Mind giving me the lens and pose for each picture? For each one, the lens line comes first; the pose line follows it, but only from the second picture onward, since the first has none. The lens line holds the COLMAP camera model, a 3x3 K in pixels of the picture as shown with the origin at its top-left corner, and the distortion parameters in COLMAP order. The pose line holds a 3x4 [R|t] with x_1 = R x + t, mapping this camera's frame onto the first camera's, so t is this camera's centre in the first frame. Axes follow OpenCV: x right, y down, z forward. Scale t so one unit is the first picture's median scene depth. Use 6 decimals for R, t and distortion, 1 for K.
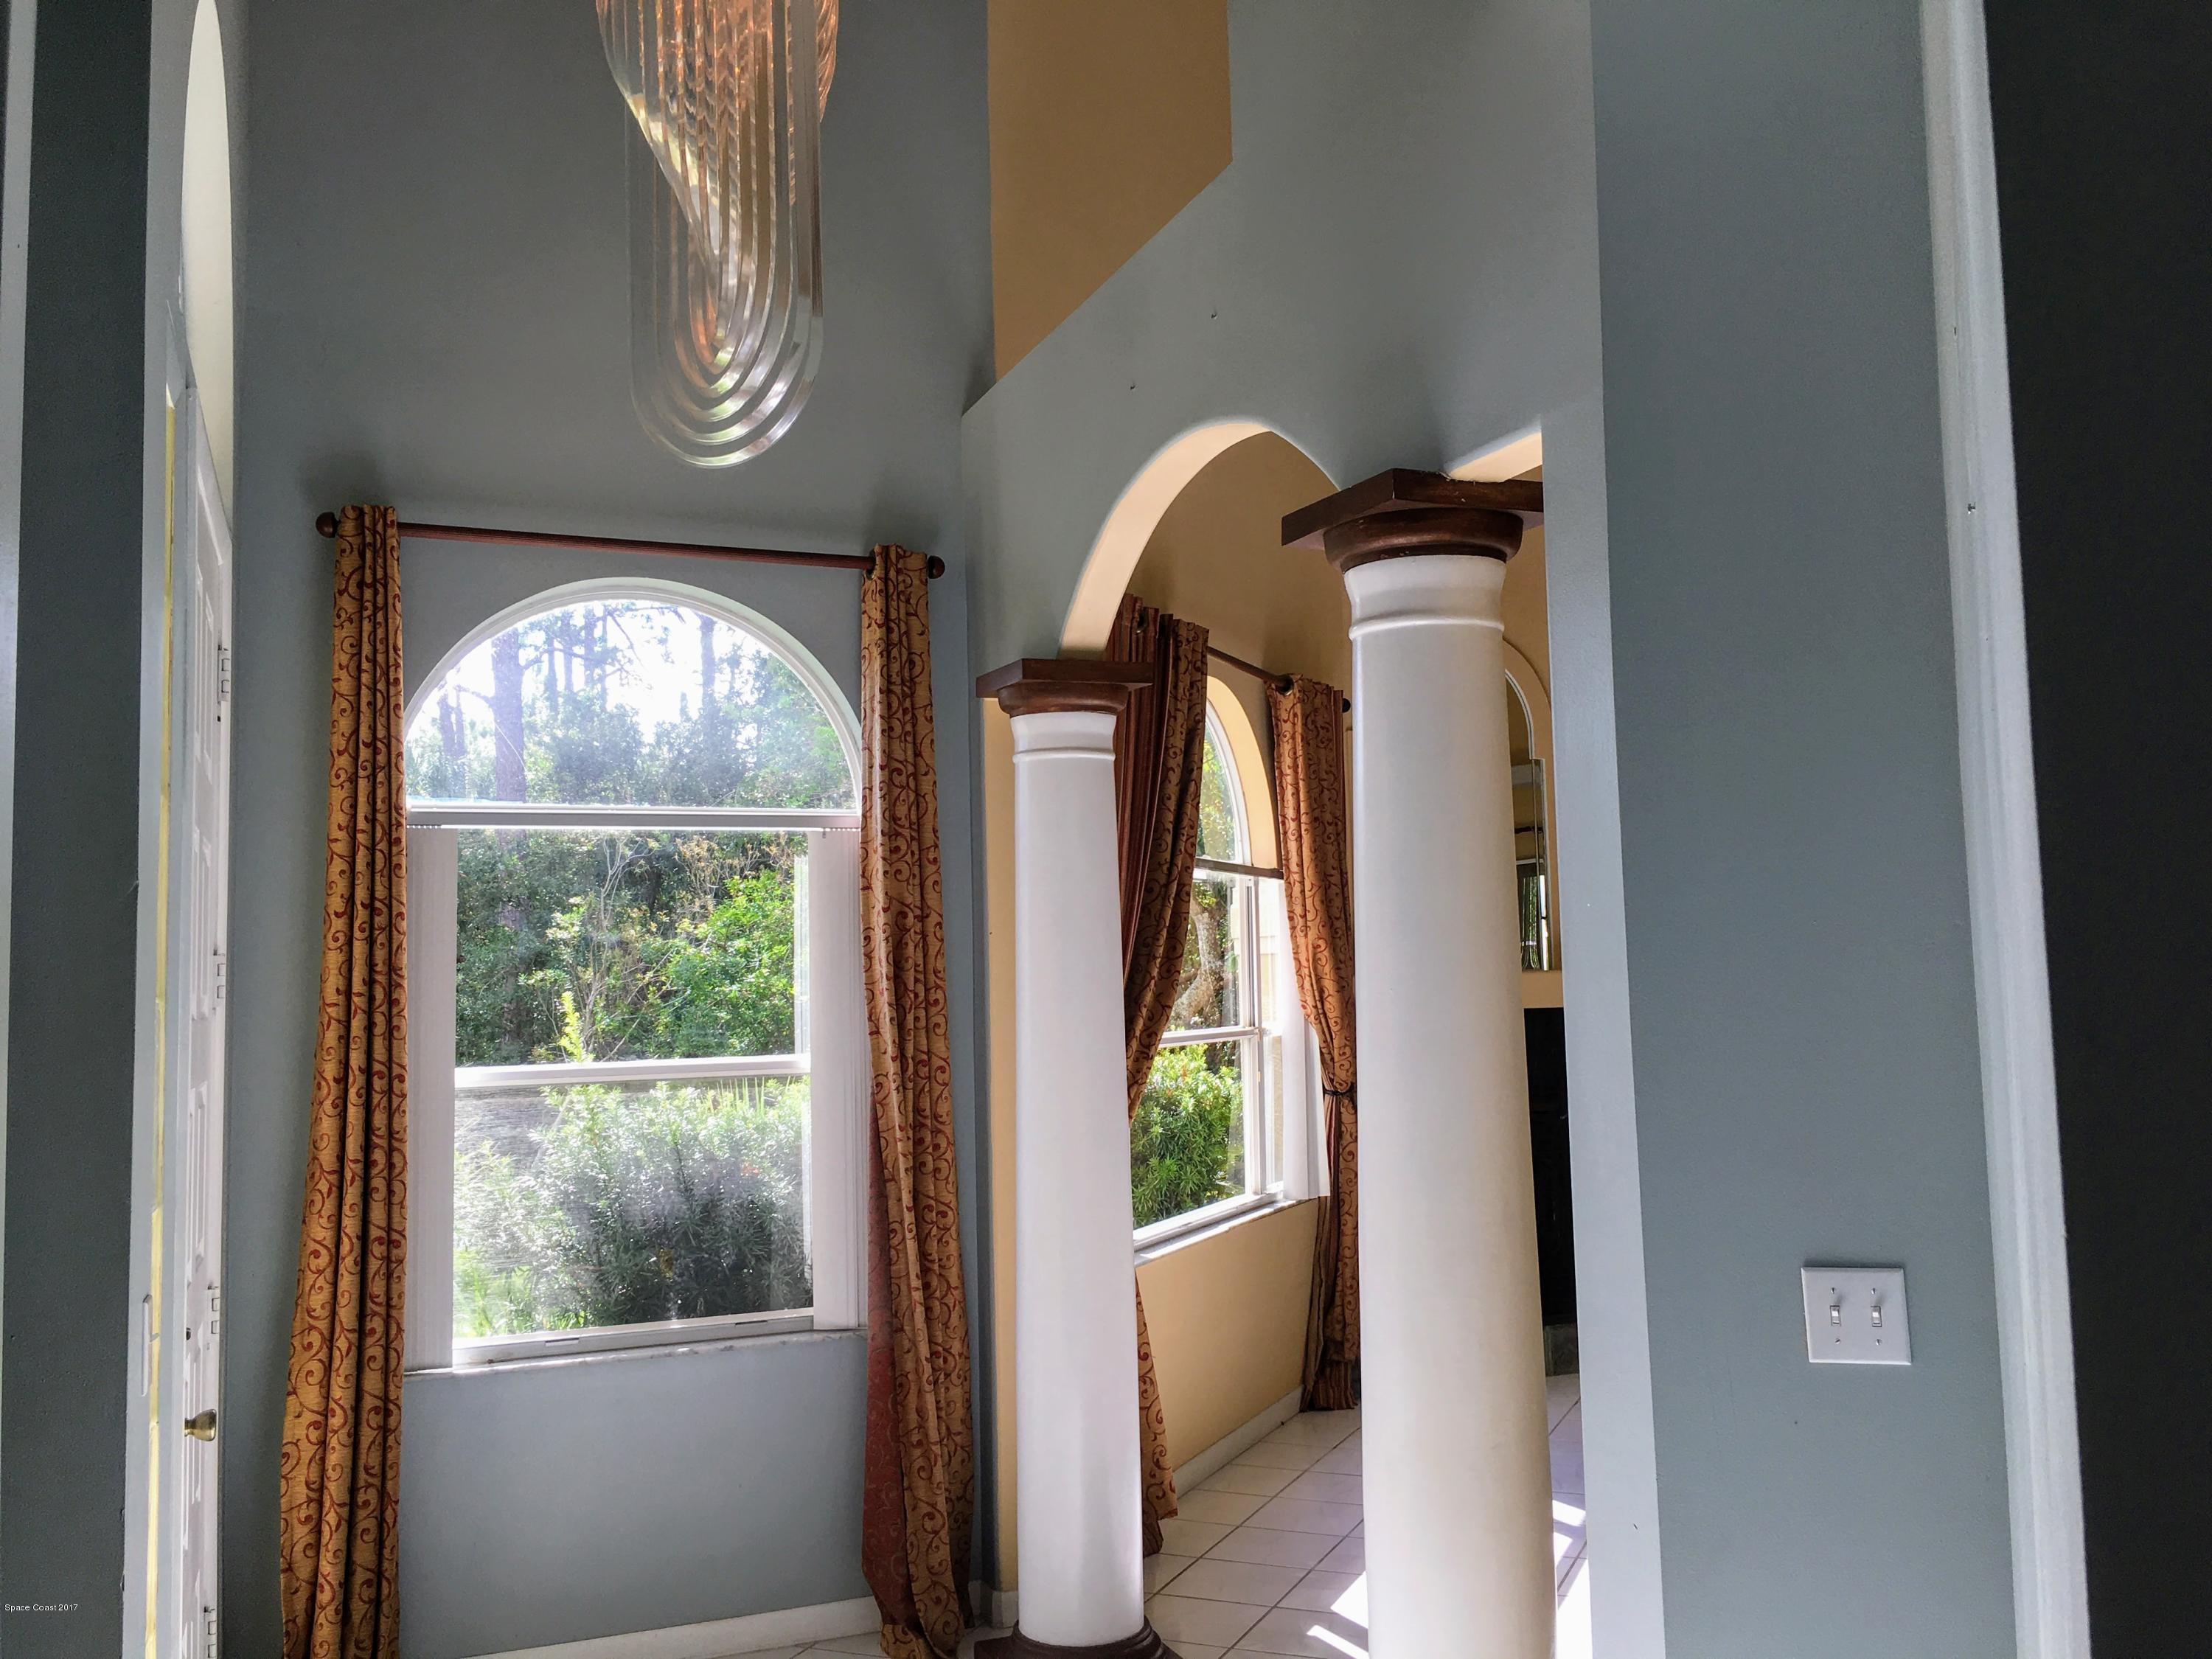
lens RADIAL K [[1936.3, 0, 1107.5], [0, 1936.3, 825.6], [0, 0, 1]] dist [0.007828, 0.000878]
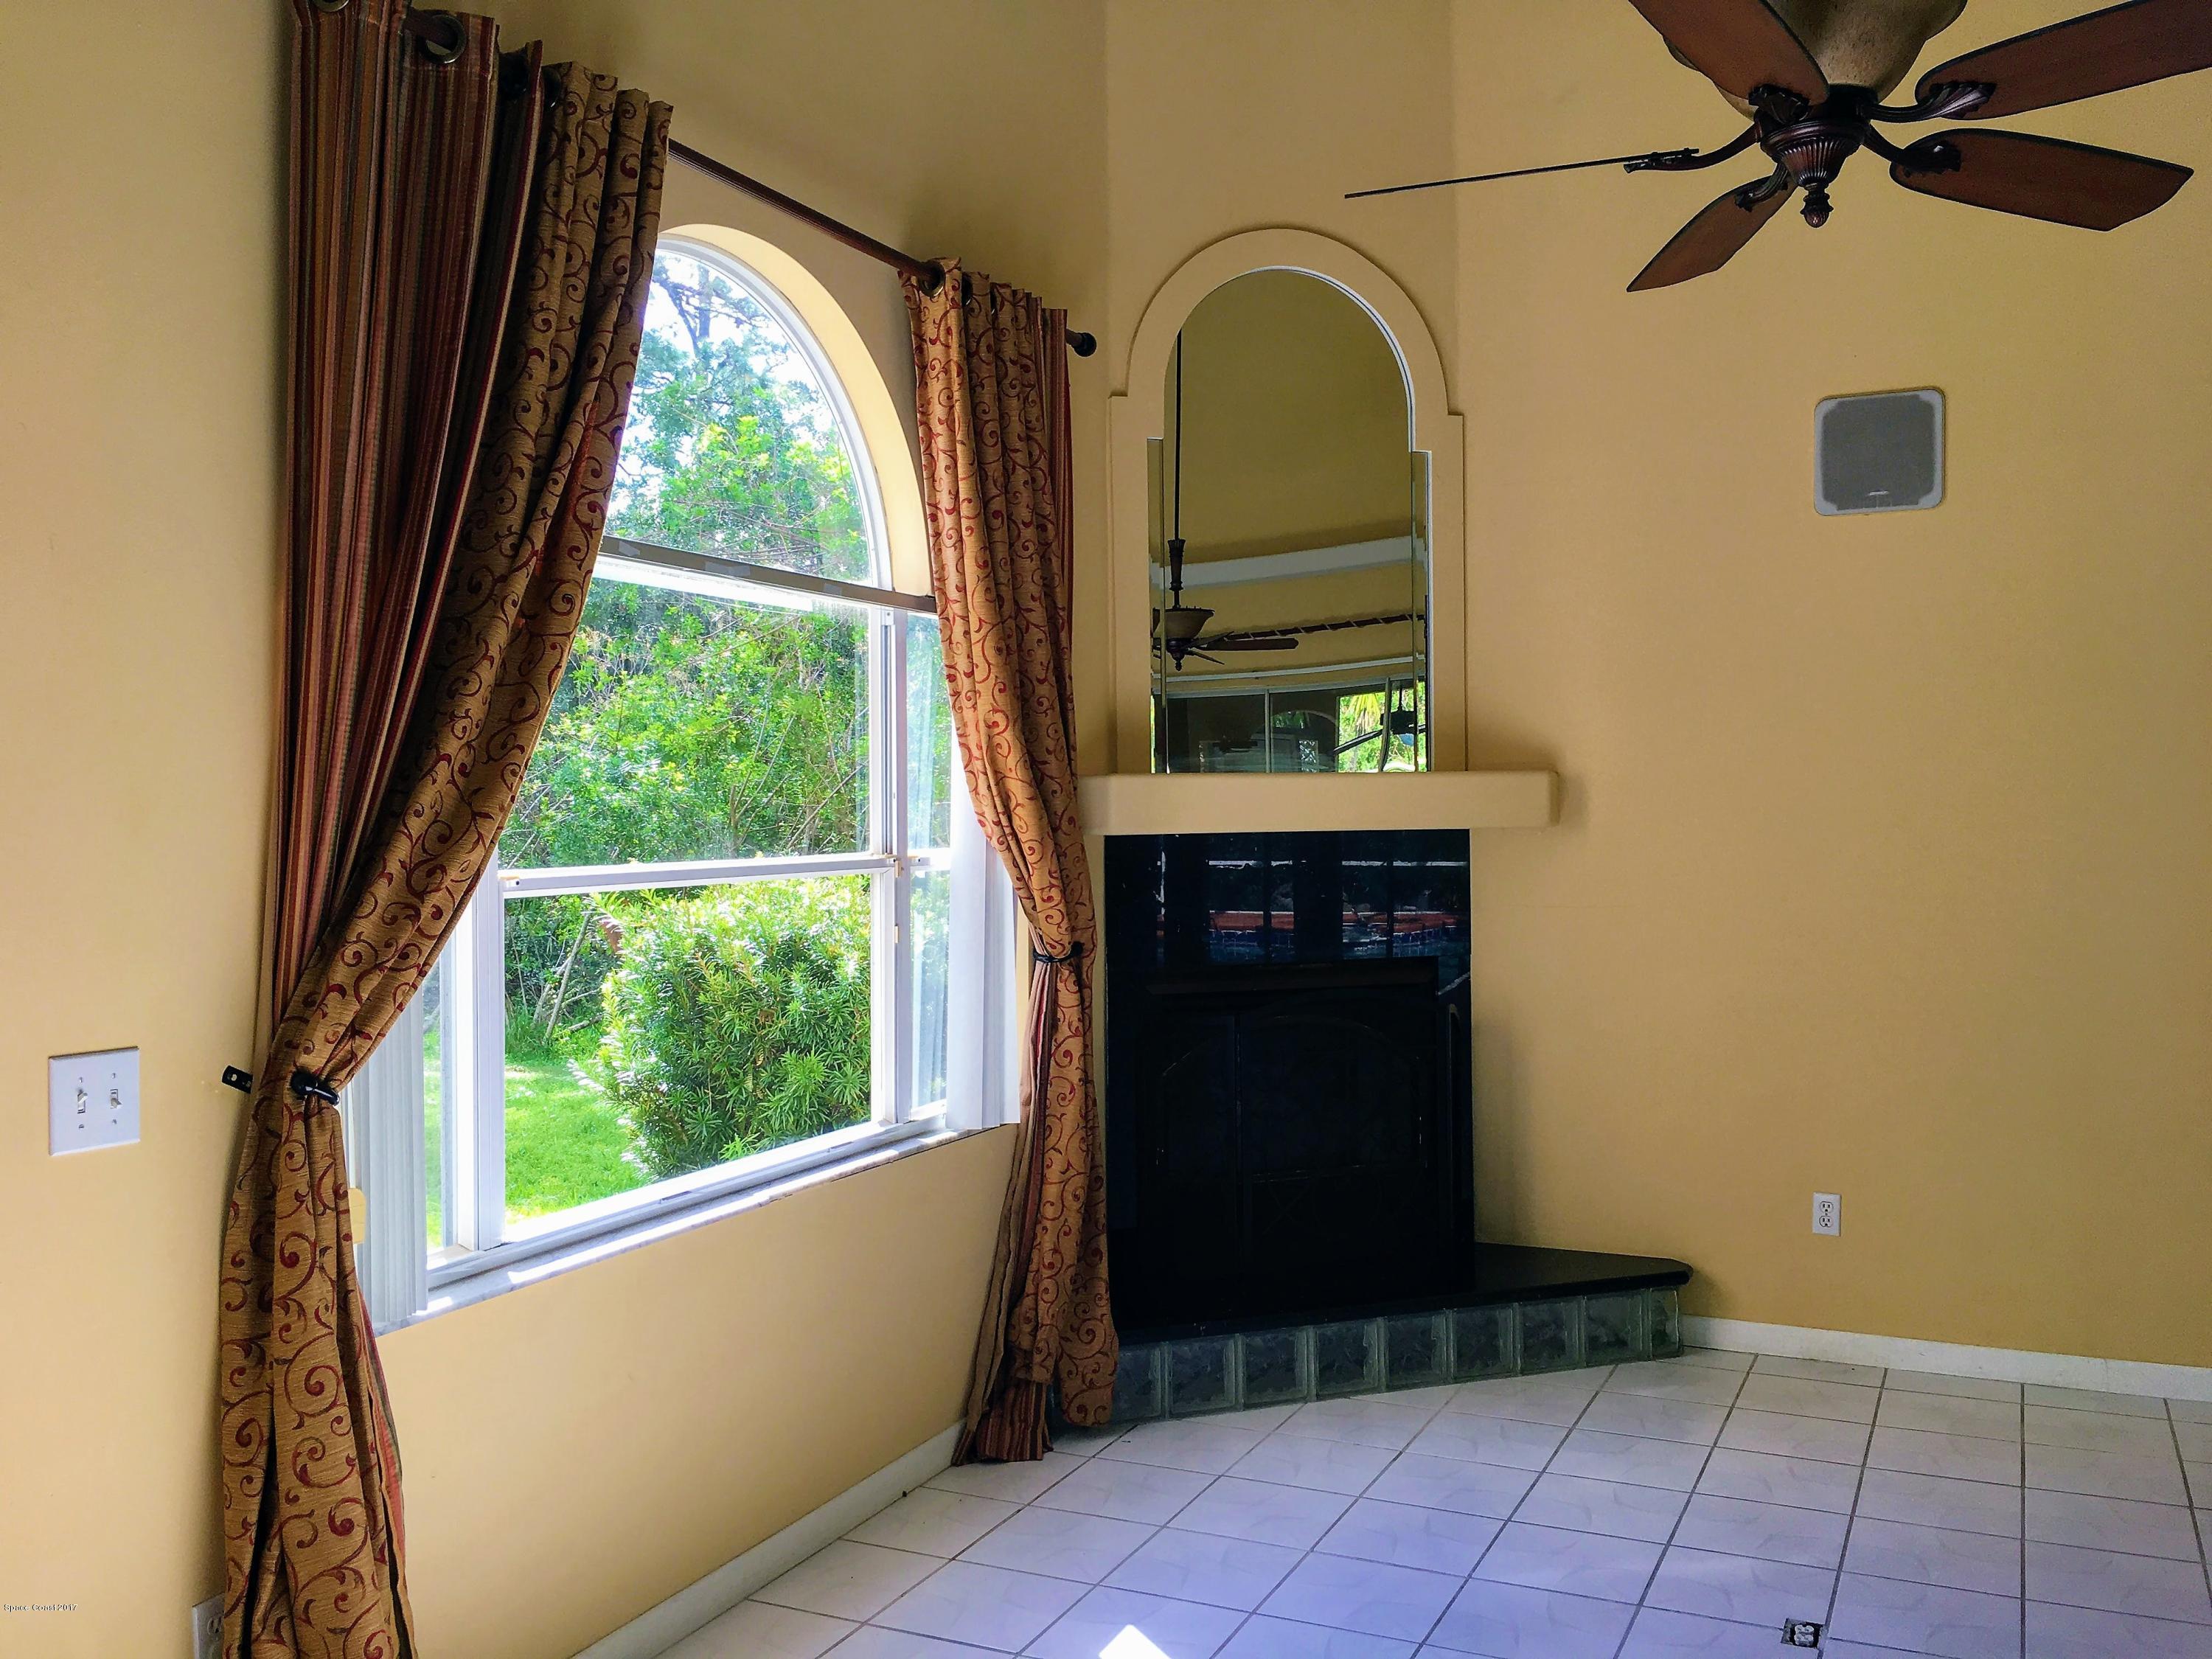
lens RADIAL K [[1936.3, 0, 1103.3], [0, 1936.3, 836.2], [0, 0, 1]] dist [0.007828, 0.000878]
pose [[0.999435, 0.016747, -0.029154, 0.161533], [-0.013743, 0.994857, 0.100357, 0.035795], [0.030684, -0.099899, 0.994524, 0.393247]]
